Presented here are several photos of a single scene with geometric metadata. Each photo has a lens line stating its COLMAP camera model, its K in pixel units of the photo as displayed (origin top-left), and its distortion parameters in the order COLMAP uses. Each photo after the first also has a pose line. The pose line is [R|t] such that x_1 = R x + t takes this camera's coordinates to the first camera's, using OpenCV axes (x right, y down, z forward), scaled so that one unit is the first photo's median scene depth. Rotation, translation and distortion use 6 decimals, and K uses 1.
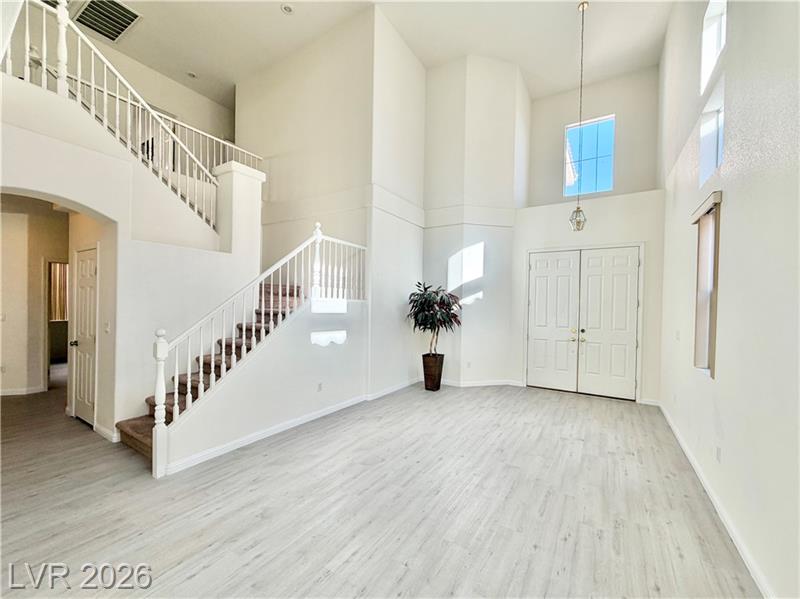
lens RADIAL K [[324.3, 0, 404.4], [0, 324.3, 302.5], [0, 0, 1]] dist [0.011675, -0.000172]
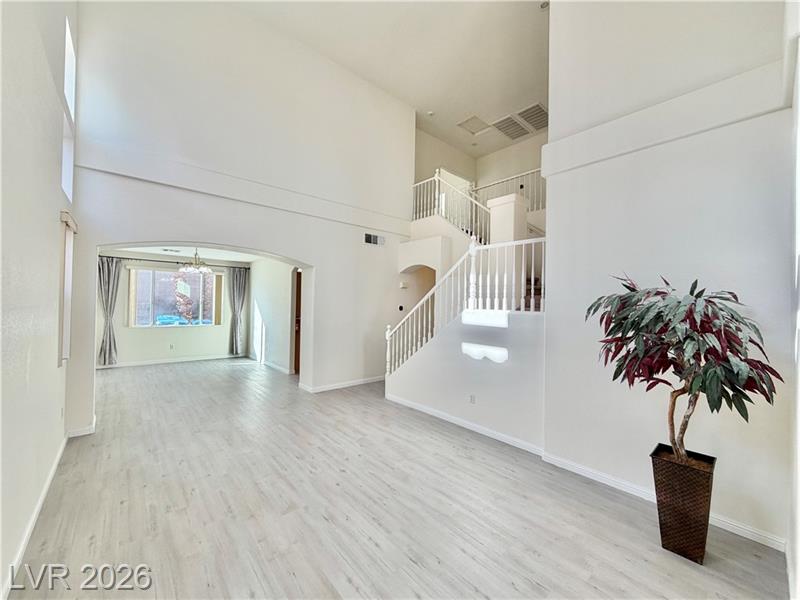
lens RADIAL K [[324.3, 0, 404.4], [0, 324.3, 303.0], [0, 0, 1]] dist [0.011675, -0.000172]
pose [[-0.293094, -0.031722, -0.955557, 0.817383], [-0.015859, 0.999473, -0.028315, -0.002855], [0.955952, 0.006855, -0.293443, 1.175754]]
